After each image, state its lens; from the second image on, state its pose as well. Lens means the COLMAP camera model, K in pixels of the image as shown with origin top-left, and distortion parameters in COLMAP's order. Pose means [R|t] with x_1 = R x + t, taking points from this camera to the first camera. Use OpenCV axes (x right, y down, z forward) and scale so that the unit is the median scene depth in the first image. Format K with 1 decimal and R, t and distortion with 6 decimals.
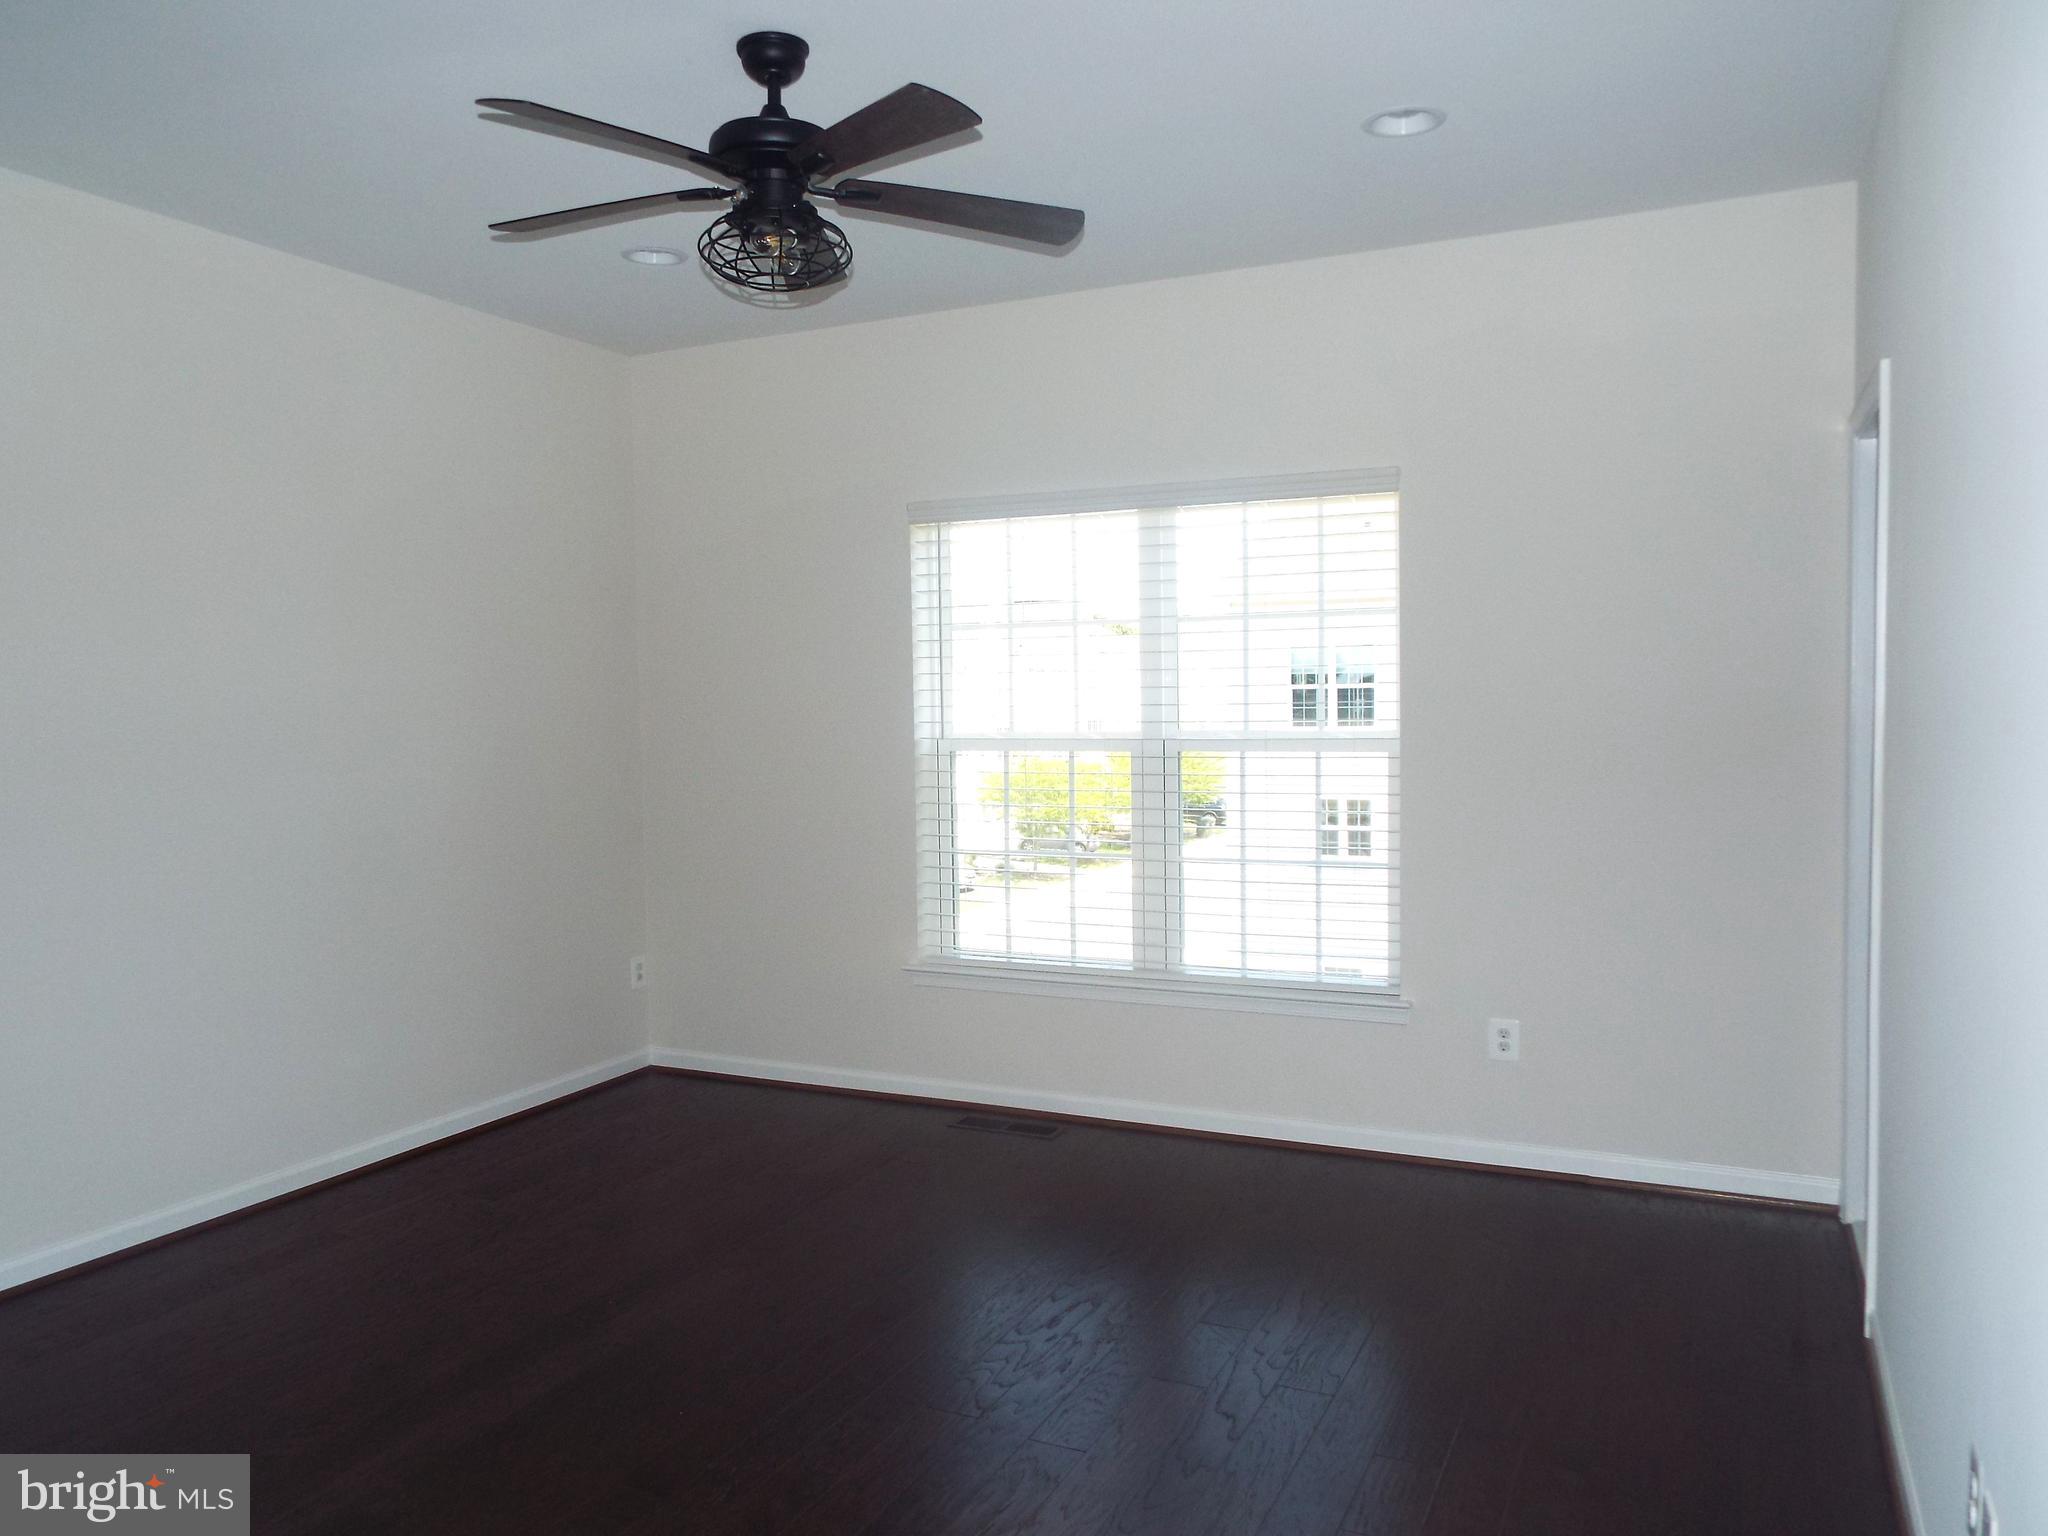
lens RADIAL K [[1504.9, 0, 1030.7], [0, 1504.9, 771.3], [0, 0, 1]] dist [-0.009346, 0.030405]
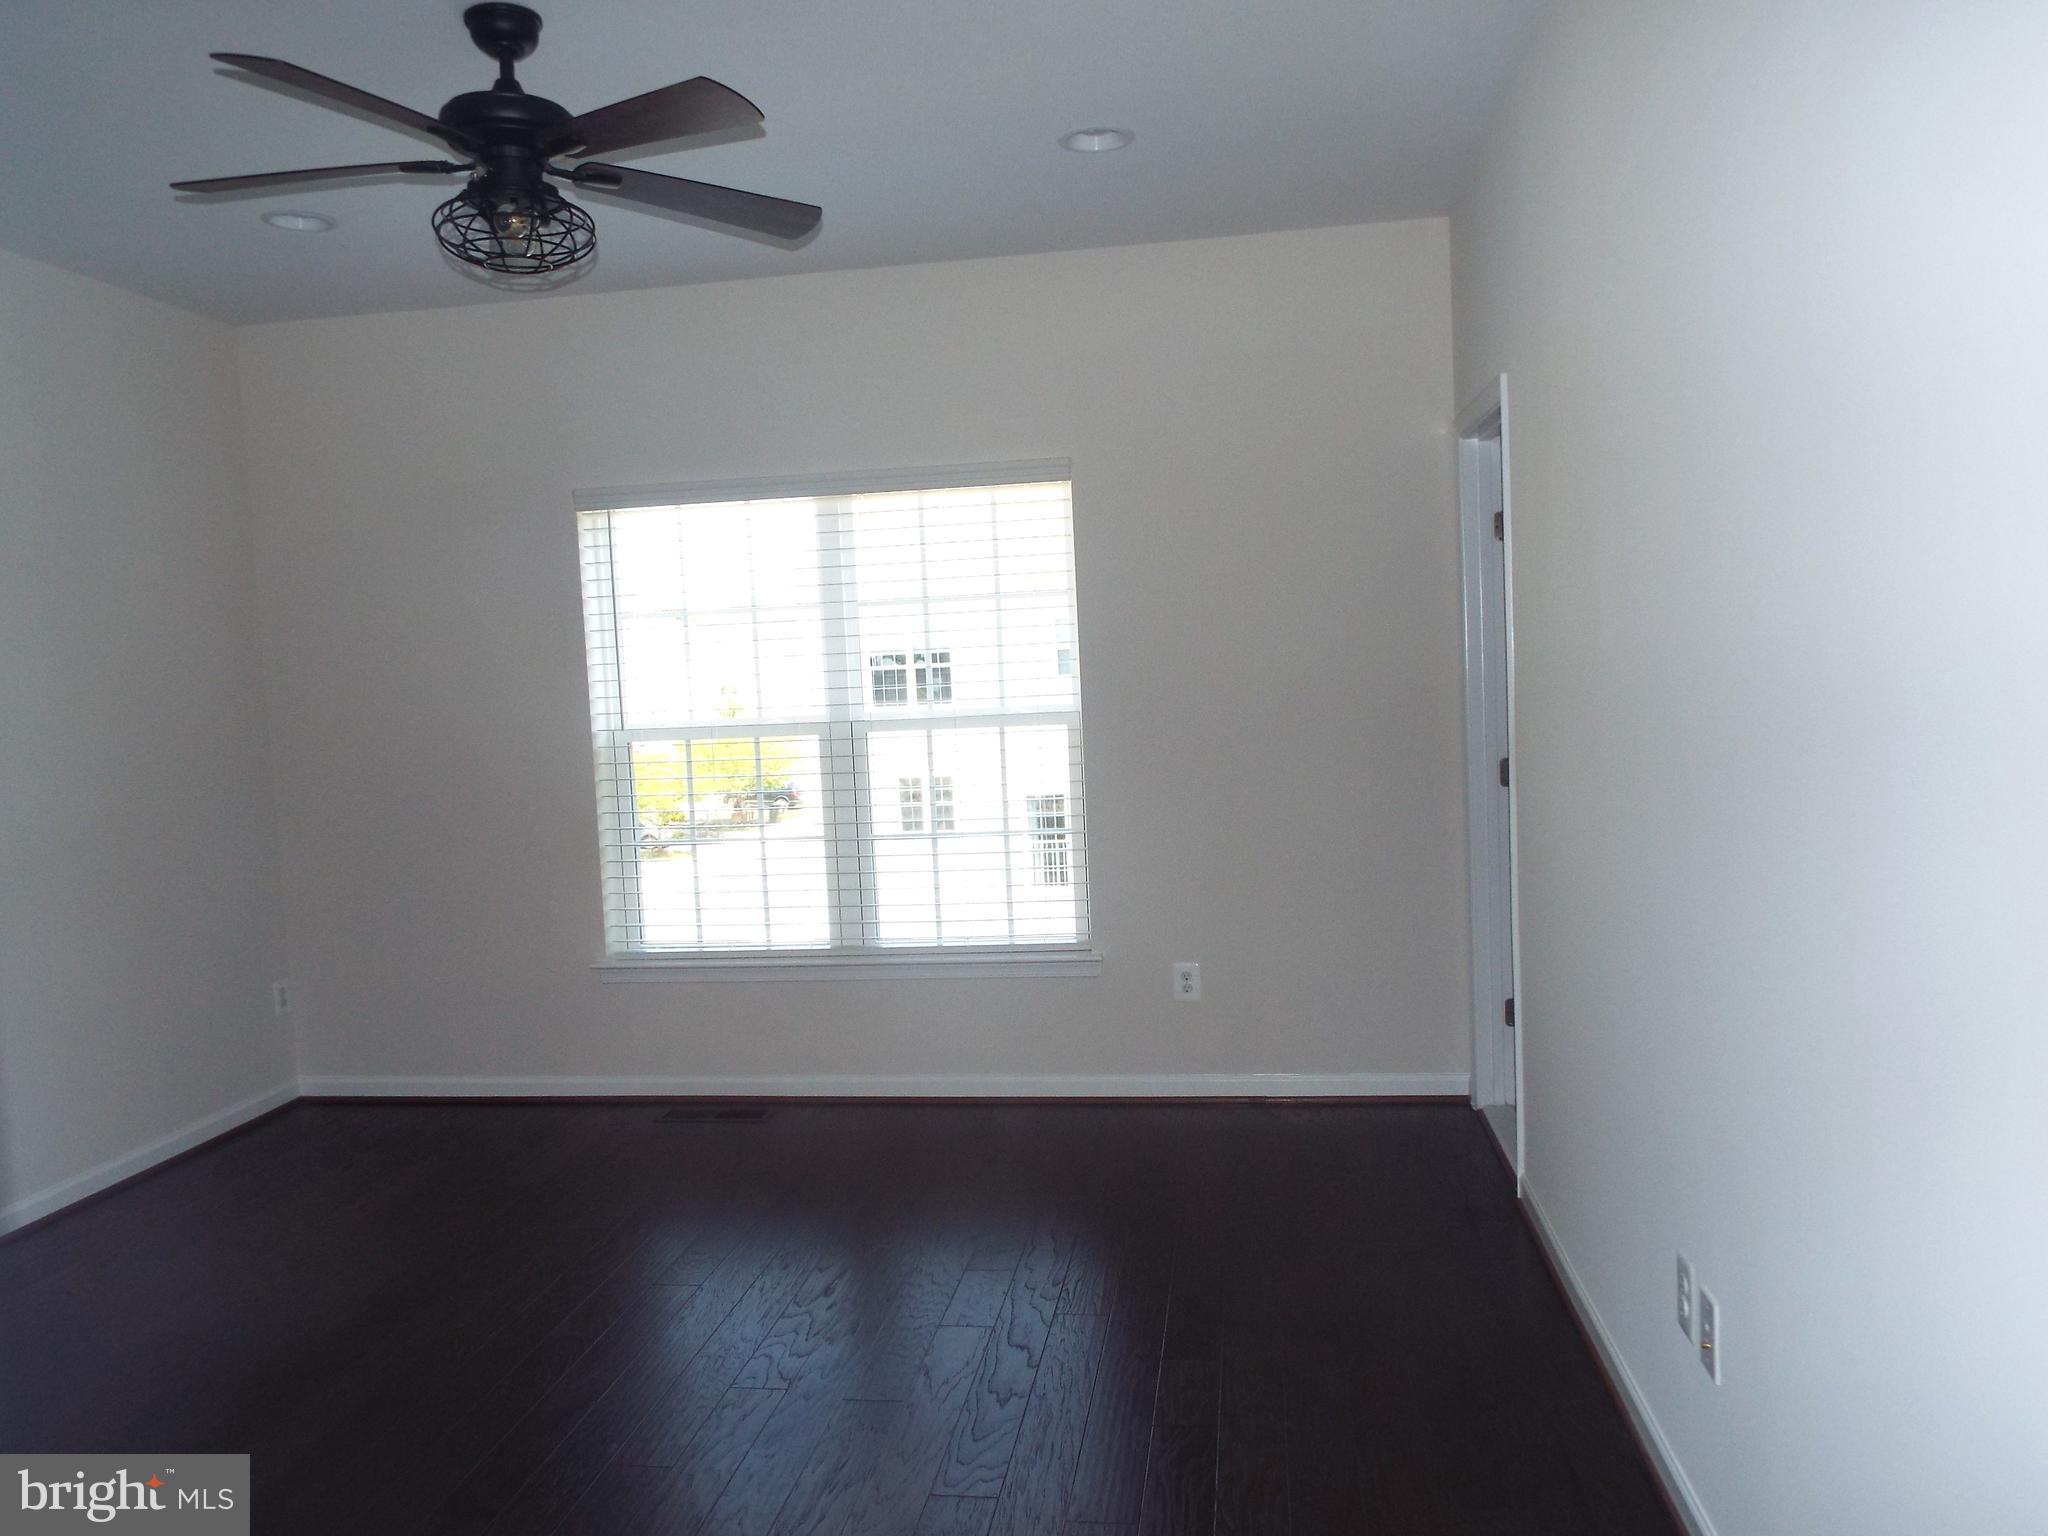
lens RADIAL K [[1504.9, 0, 1026.9], [0, 1504.9, 768.3], [0, 0, 1]] dist [-0.009346, 0.030405]
pose [[0.956771, -0.049548, 0.286589, -0.104438], [0.046938, 0.998770, 0.015973, 0.000011], [-0.287028, -0.001830, 0.957920, -0.017346]]
